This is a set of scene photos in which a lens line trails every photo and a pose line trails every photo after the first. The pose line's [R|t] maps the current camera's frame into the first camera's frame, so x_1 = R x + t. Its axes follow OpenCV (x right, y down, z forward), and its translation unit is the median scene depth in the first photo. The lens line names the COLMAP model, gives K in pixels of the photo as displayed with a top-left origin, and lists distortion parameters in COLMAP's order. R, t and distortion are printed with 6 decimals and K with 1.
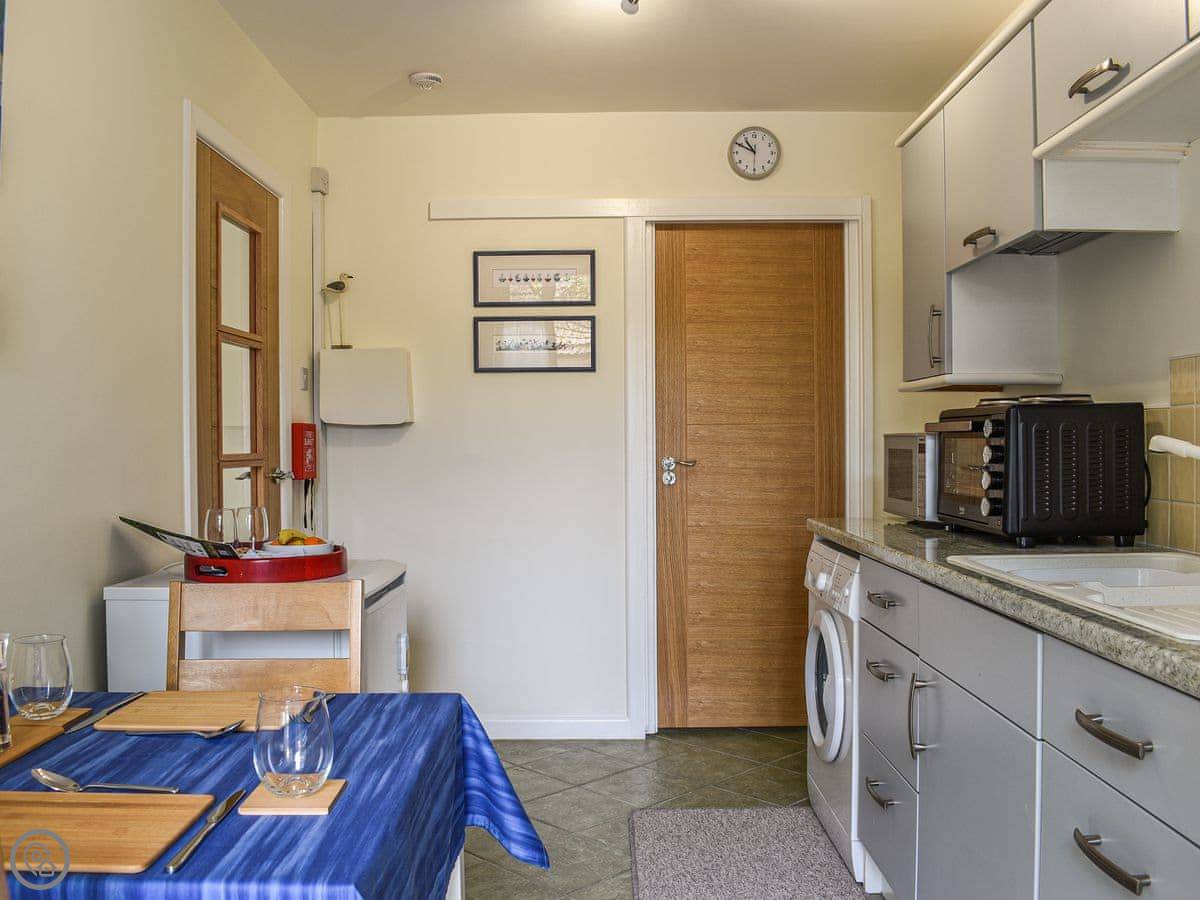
lens RADIAL K [[1058.8, 0, 600.2], [0, 1058.8, 486.7], [0, 0, 1]] dist [-0.088785, 0.009743]
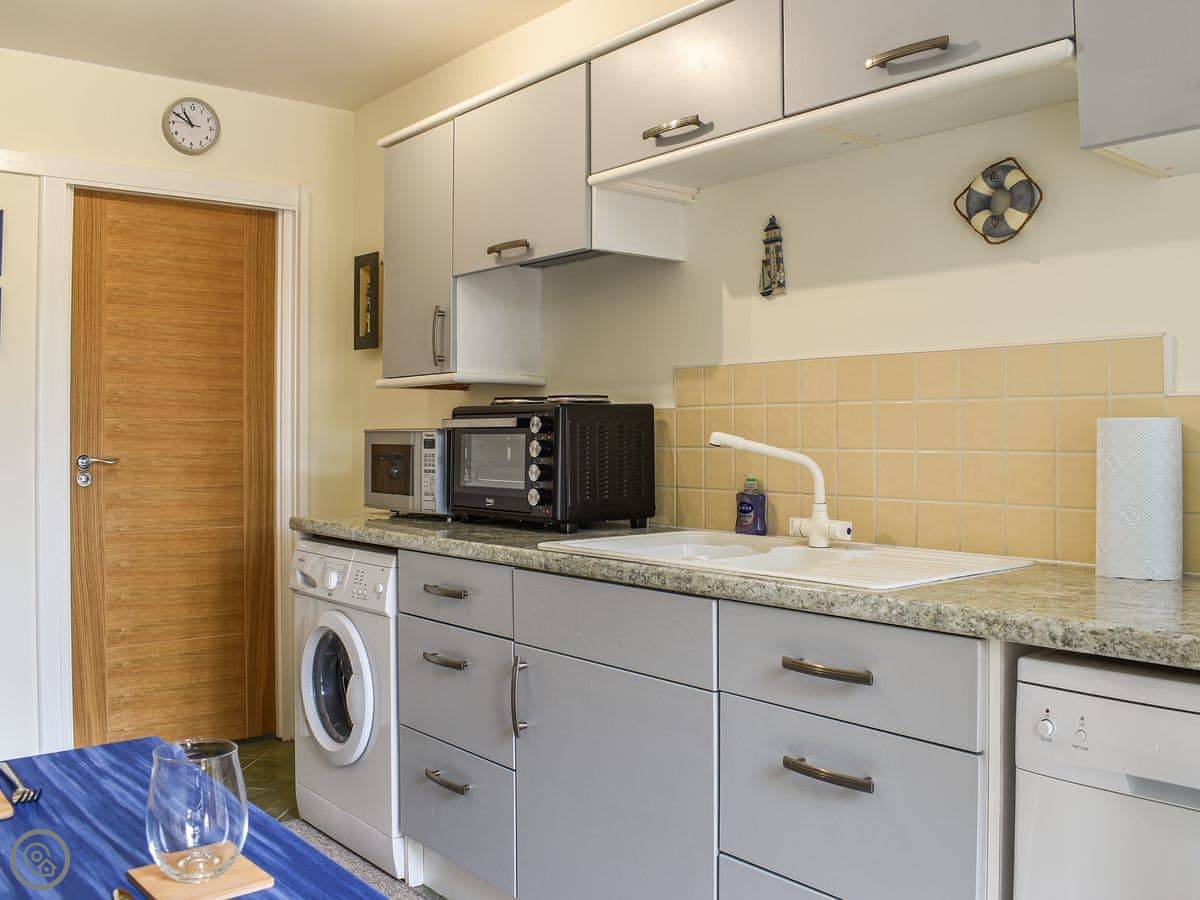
lens RADIAL K [[1086.5, 0, 600.0], [0, 1086.5, 450.0], [0, 0, 1]] dist [-0.084387, -0.009501]
pose [[0.769182, -0.003726, 0.639018, -0.178508], [0.024106, 0.999440, -0.023188, -0.001161], [-0.638574, 0.033241, 0.768842, 0.053985]]
